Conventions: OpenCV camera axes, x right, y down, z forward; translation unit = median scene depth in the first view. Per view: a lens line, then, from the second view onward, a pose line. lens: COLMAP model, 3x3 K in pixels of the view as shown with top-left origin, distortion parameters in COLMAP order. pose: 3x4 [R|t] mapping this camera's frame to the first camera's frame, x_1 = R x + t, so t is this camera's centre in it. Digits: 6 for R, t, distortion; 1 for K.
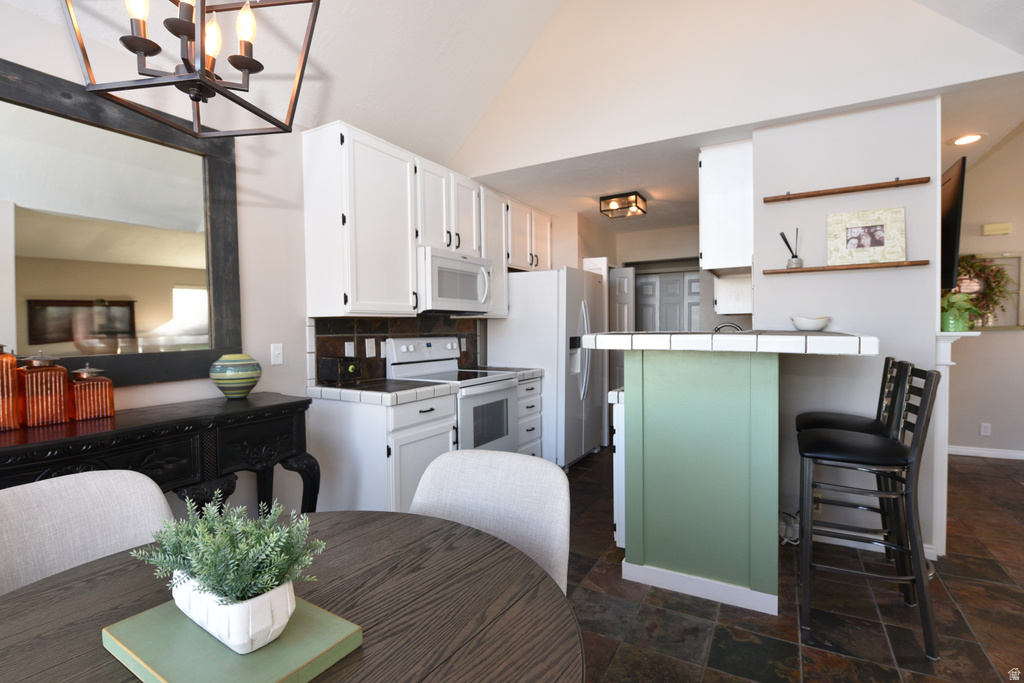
lens RADIAL K [[469.0, 0, 515.7], [0, 469.0, 337.6], [0, 0, 1]] dist [-0.014040, -0.000506]
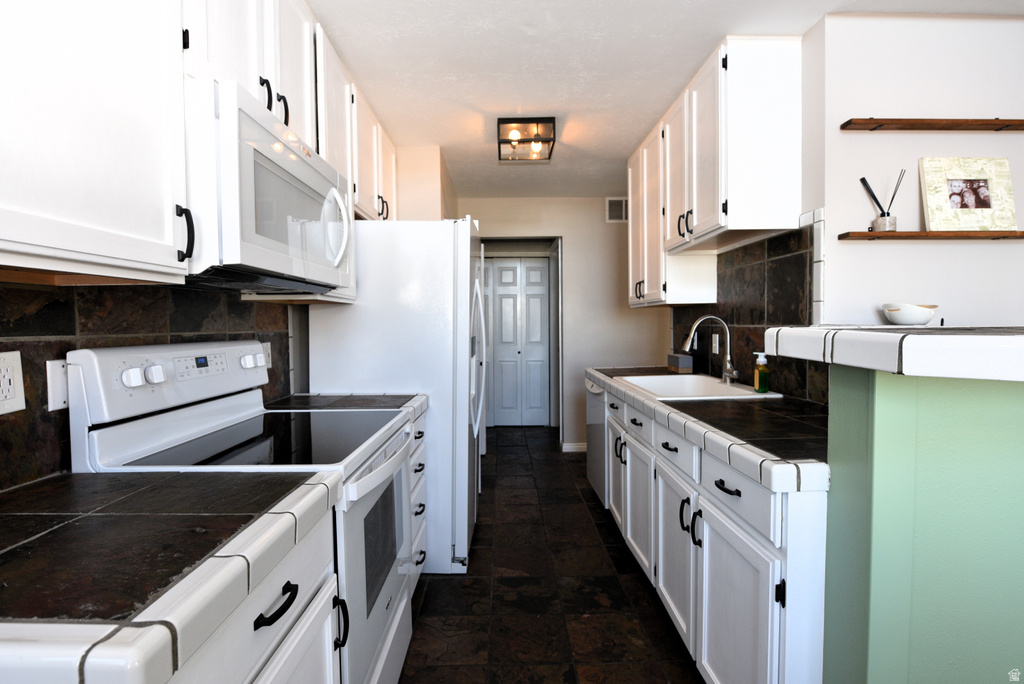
lens RADIAL K [[469.0, 0, 502.8], [0, 469.0, 343.3], [0, 0, 1]] dist [-0.014040, -0.000506]
pose [[0.865599, -0.018200, 0.500407, -0.182627], [0.009827, 0.999764, 0.019364, -0.006167], [-0.500641, -0.011844, 0.865574, 0.594036]]
